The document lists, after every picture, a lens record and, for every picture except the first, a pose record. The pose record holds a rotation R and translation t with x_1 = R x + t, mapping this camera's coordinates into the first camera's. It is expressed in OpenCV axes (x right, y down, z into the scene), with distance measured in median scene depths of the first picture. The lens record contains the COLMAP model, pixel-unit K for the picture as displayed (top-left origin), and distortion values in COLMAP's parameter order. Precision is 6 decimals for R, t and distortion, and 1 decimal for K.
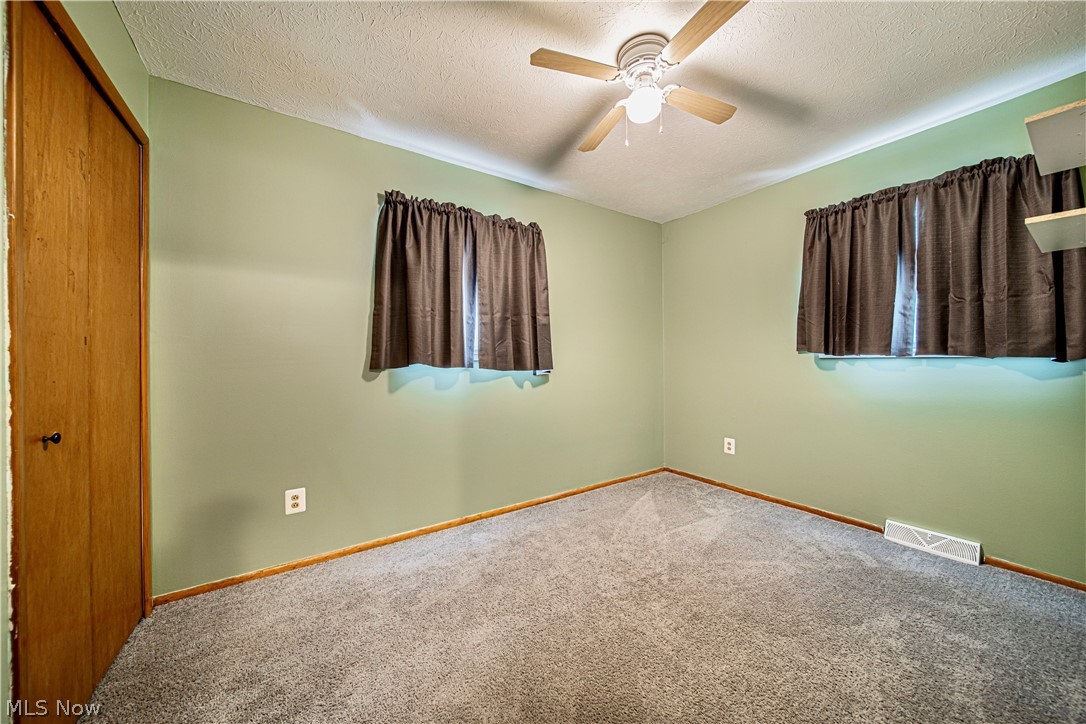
lens RADIAL K [[380.3, 0, 545.3], [0, 380.3, 358.9], [0, 0, 1]] dist [-0.000522, -0.000536]
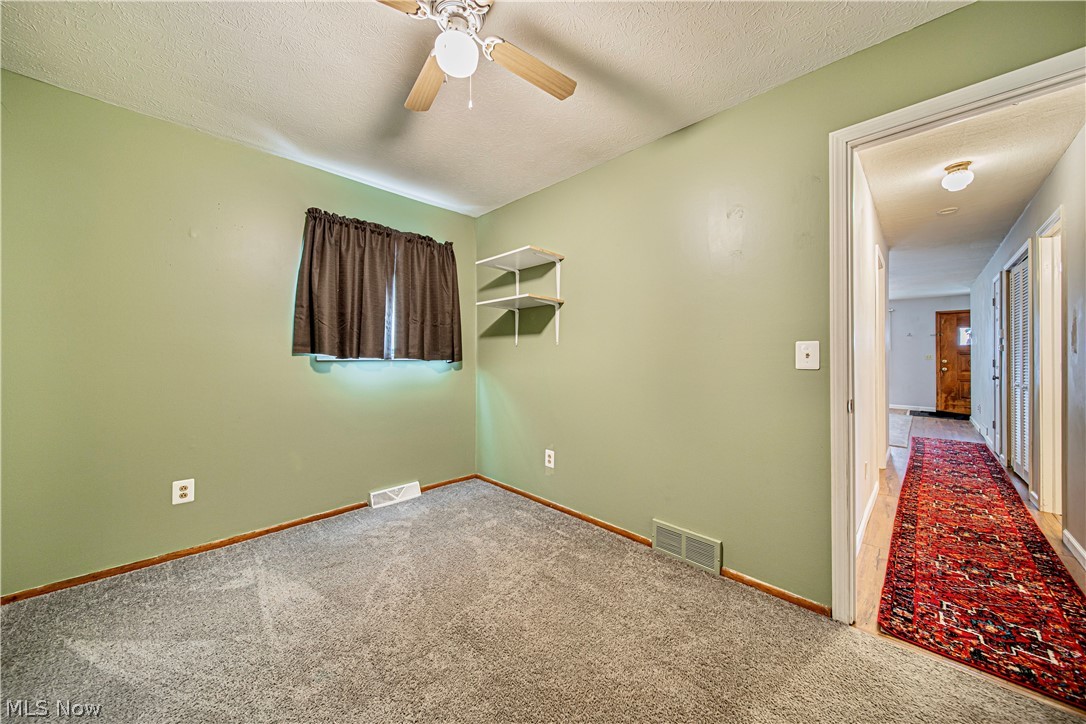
lens RADIAL K [[380.3, 0, 545.3], [0, 380.3, 358.9], [0, 0, 1]] dist [-0.000522, -0.000536]
pose [[-0.198362, 0.004666, 0.980118, -0.430017], [0.000822, 0.999989, -0.004595, -0.002206], [-0.980128, -0.000106, -0.198364, 0.724940]]
